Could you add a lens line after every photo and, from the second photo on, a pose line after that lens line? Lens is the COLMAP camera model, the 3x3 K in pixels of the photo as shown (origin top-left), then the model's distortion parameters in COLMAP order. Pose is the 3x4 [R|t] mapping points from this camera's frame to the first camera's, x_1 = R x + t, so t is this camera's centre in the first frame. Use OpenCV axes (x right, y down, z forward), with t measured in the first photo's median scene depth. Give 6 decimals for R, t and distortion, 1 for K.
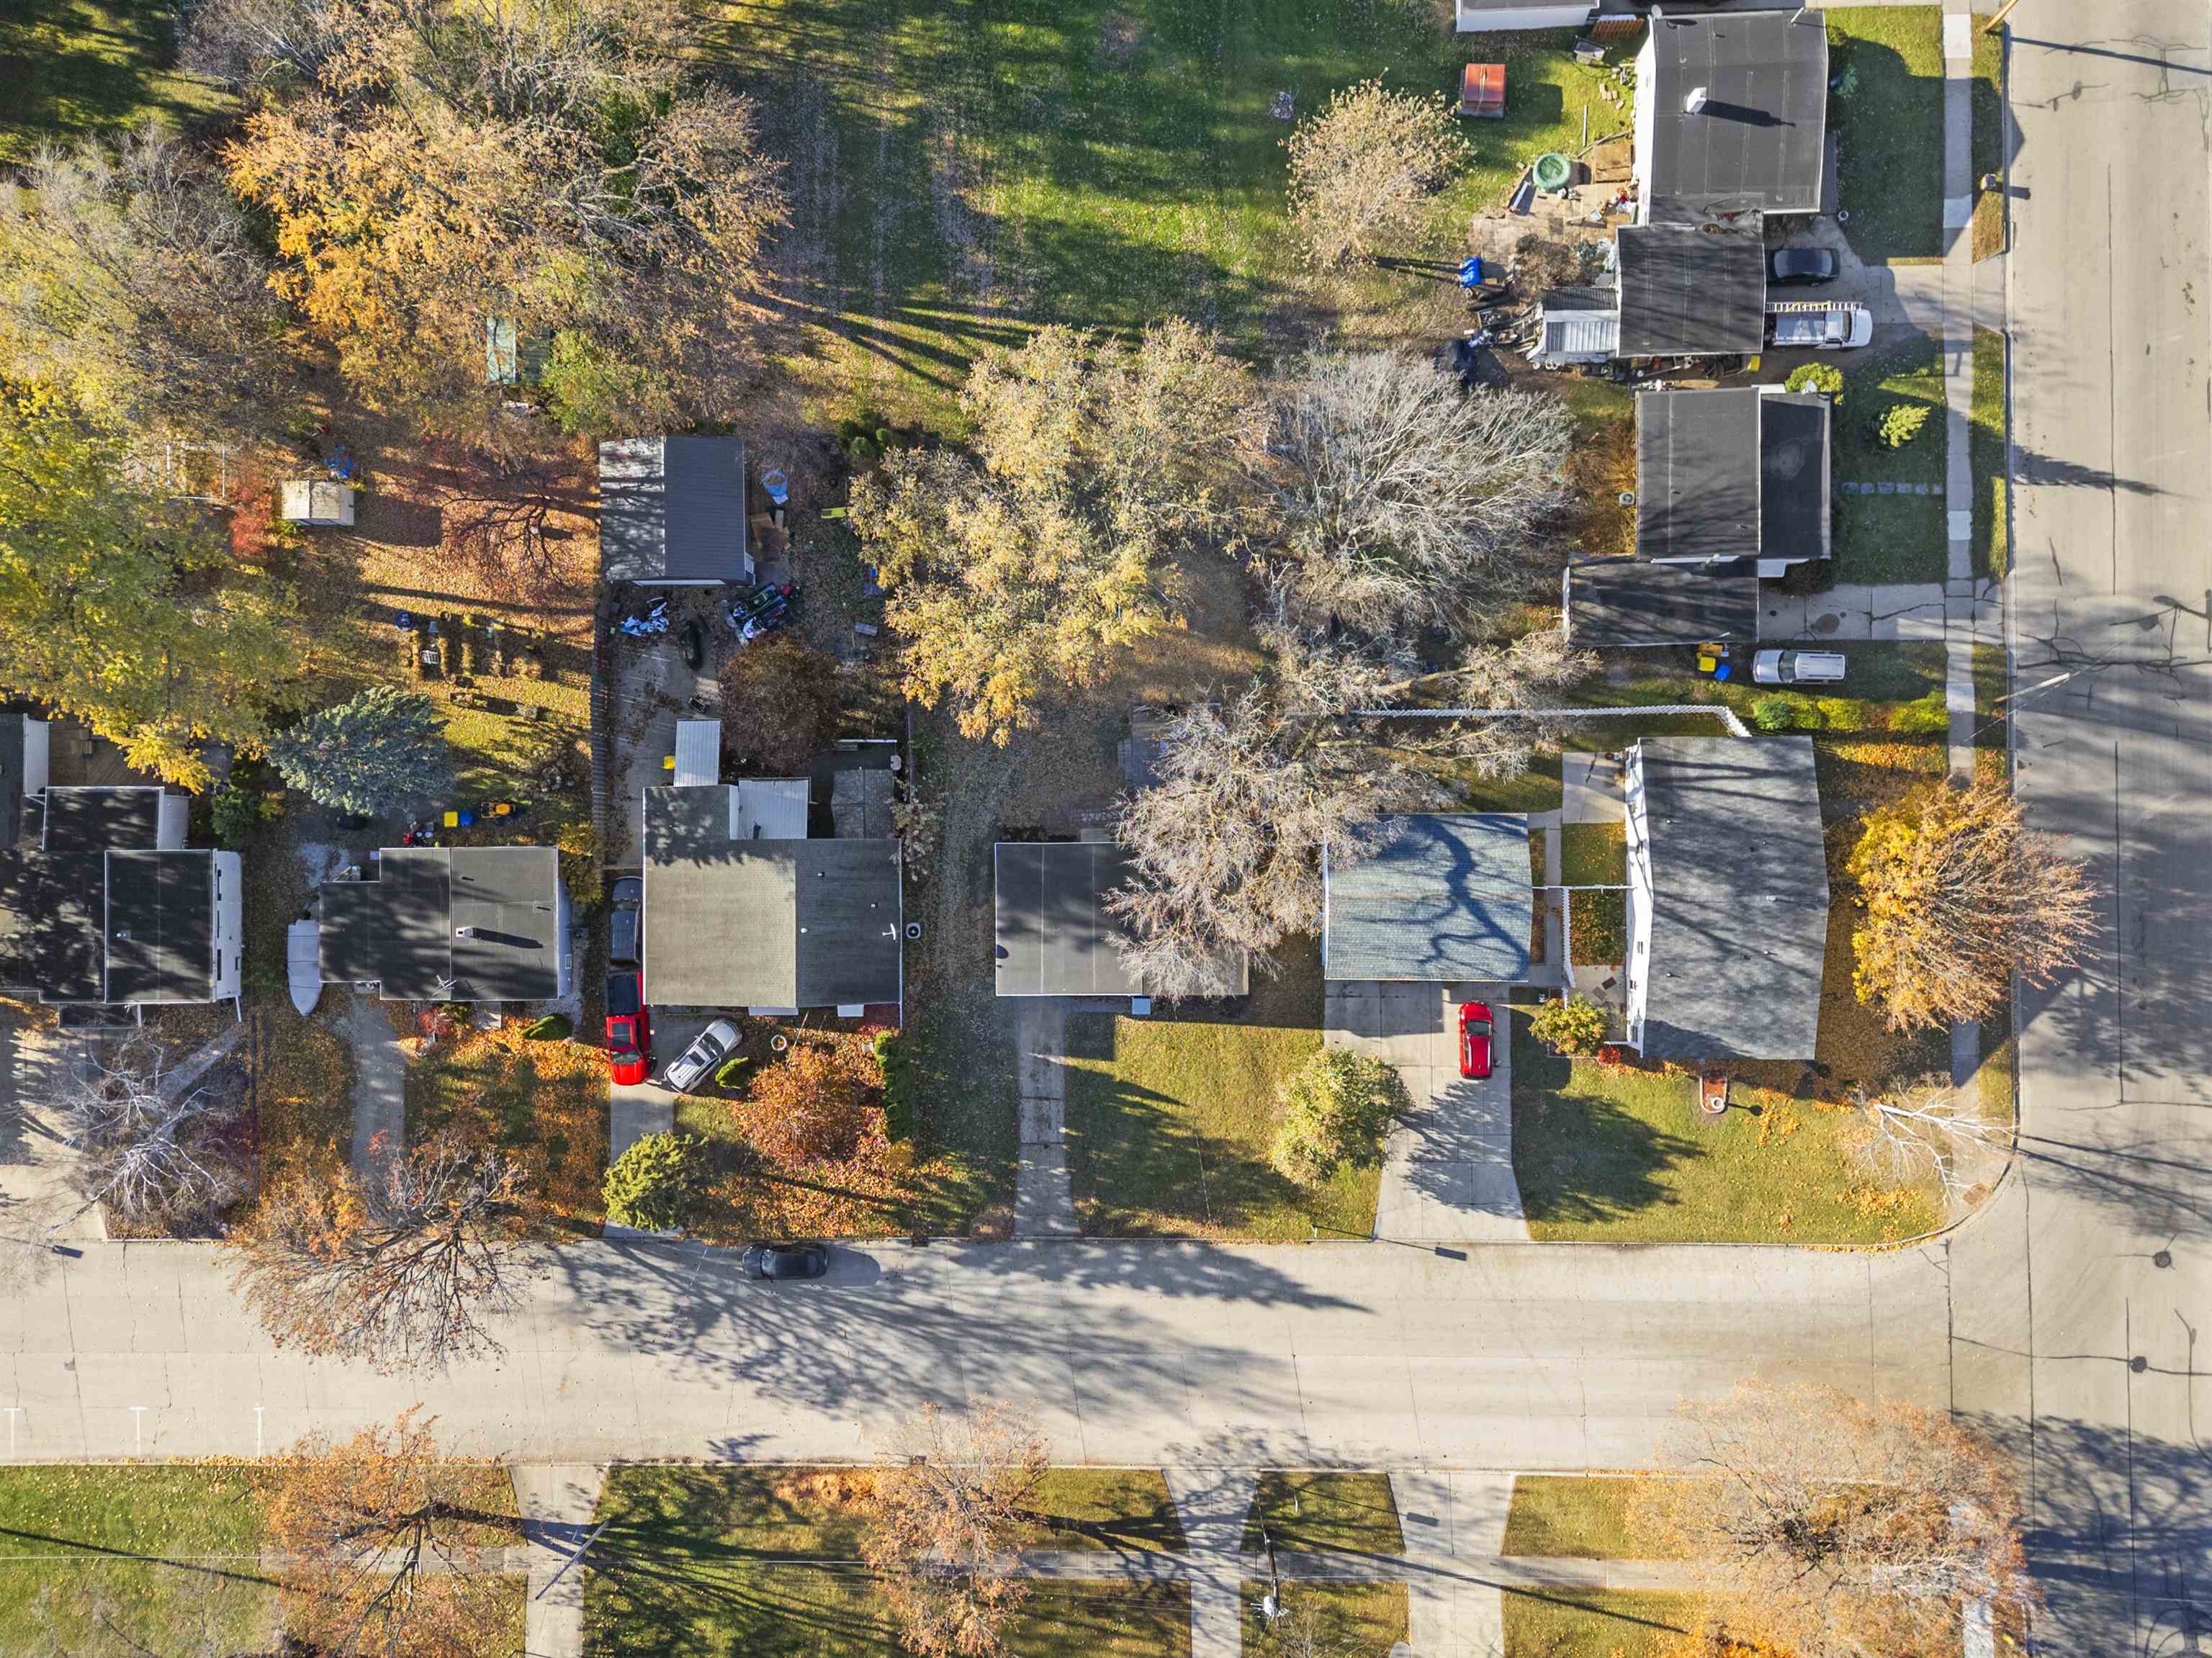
lens RADIAL K [[1606.4, 0, 1103.0], [0, 1606.4, 836.1], [0, 0, 1]] dist [0.075126, -0.062975]
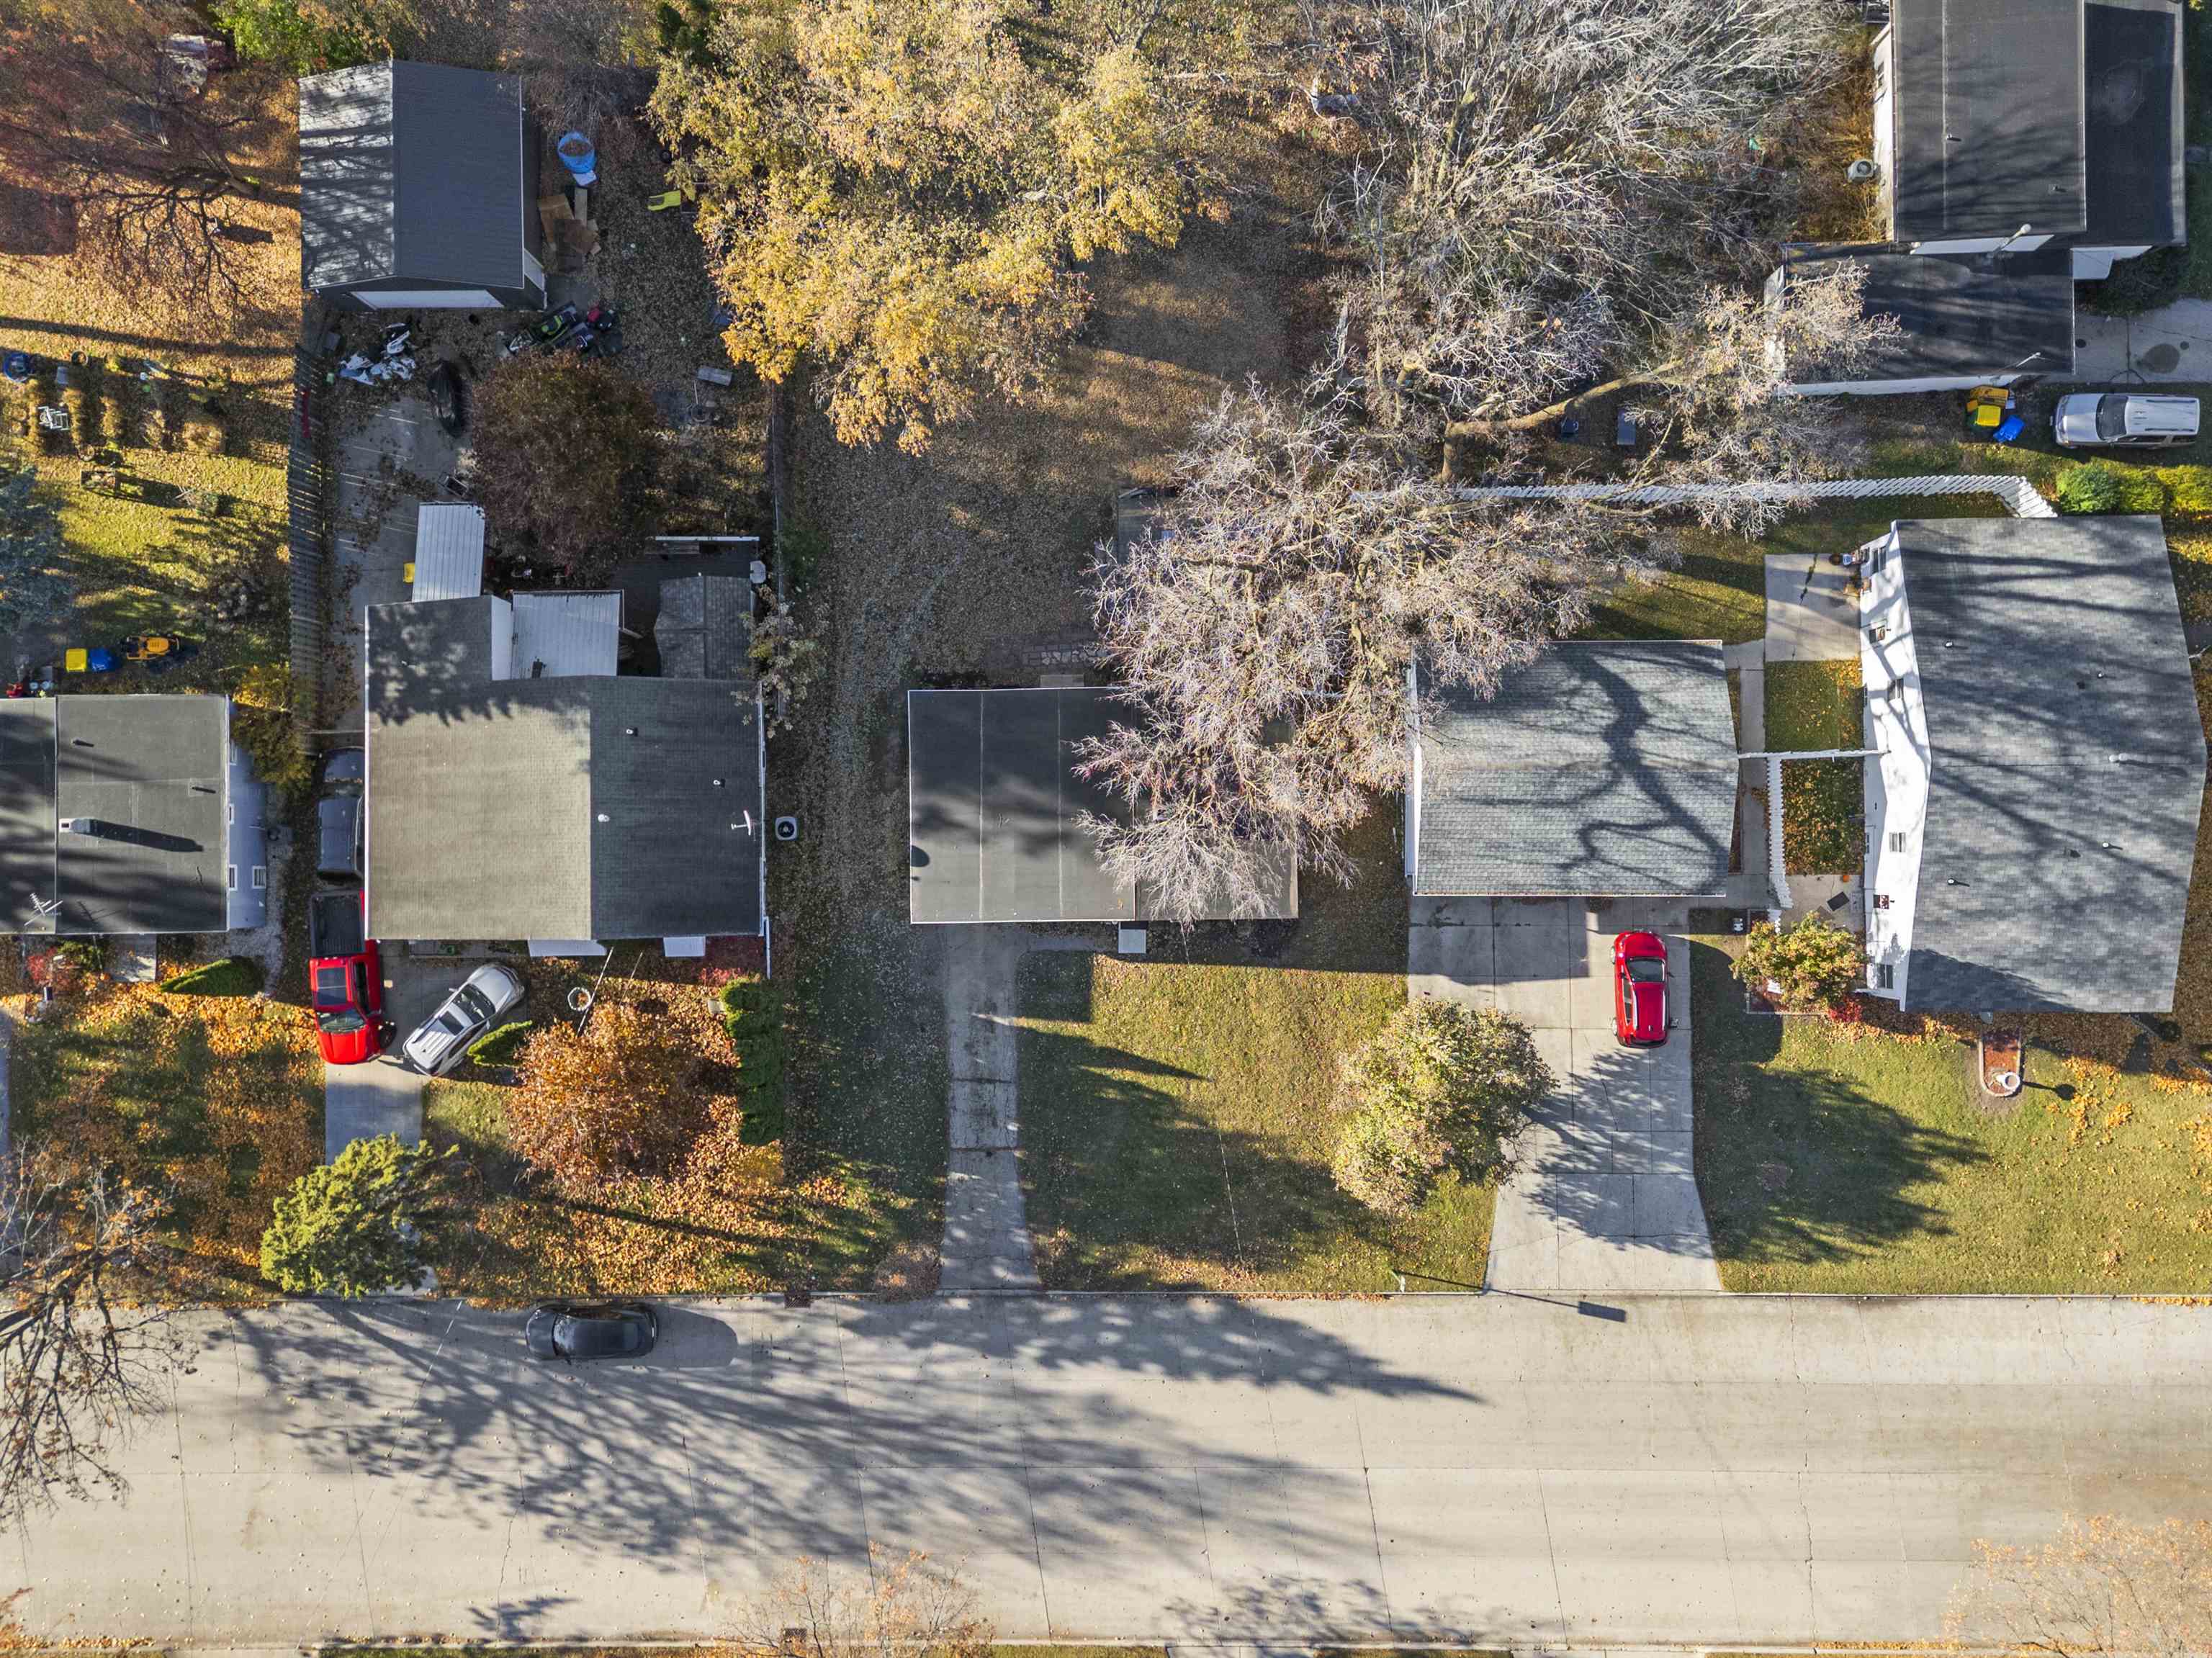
lens RADIAL K [[1557.8, 0, 1117.2], [0, 1557.8, 831.1], [0, 0, 1]] dist [0.037812, -0.004755]
pose [[0.999663, -0.001667, 0.025897, 0.001293], [0.001931, 0.999947, -0.010156, 0.067997], [-0.025878, 0.010202, 0.999613, 0.363196]]
